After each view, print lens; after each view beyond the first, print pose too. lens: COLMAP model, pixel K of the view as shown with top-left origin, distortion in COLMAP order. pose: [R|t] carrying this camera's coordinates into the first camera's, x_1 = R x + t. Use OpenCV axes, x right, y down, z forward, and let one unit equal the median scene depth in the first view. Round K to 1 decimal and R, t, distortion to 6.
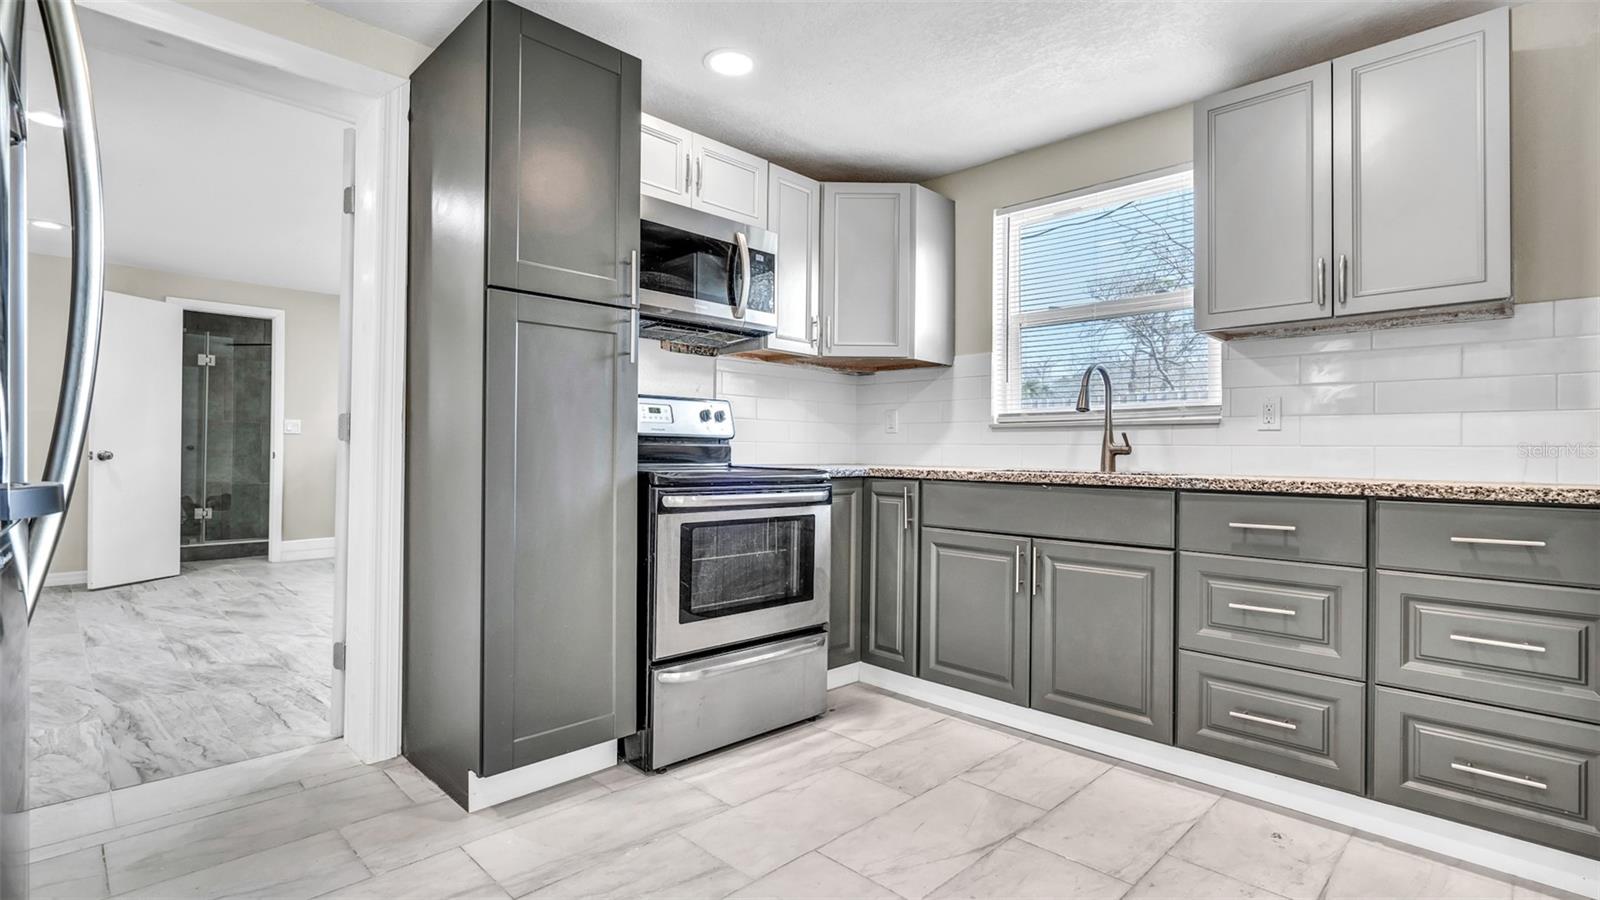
lens RADIAL K [[750.5, 0, 810.8], [0, 750.5, 447.8], [0, 0, 1]] dist [-0.005617, -0.002033]
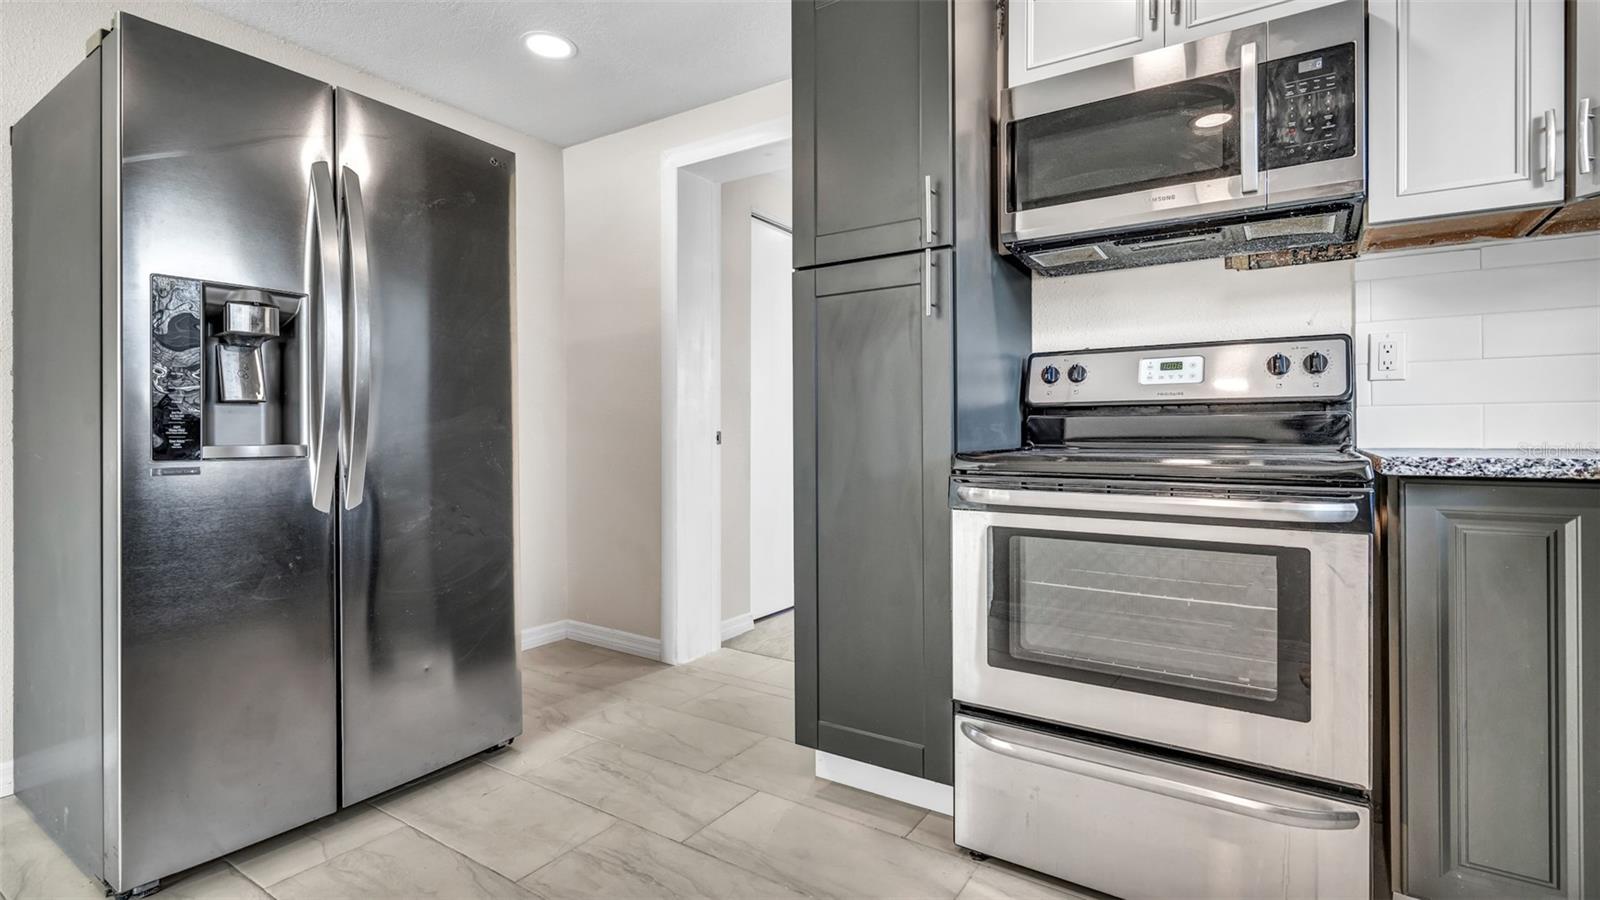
lens RADIAL K [[750.5, 0, 810.8], [0, 750.5, 447.8], [0, 0, 1]] dist [-0.005617, -0.002033]
pose [[0.198409, 0.008366, -0.980084, 0.075641], [0.010854, 0.999883, 0.010732, 0.002540], [0.980059, -0.012767, 0.198295, 0.106204]]
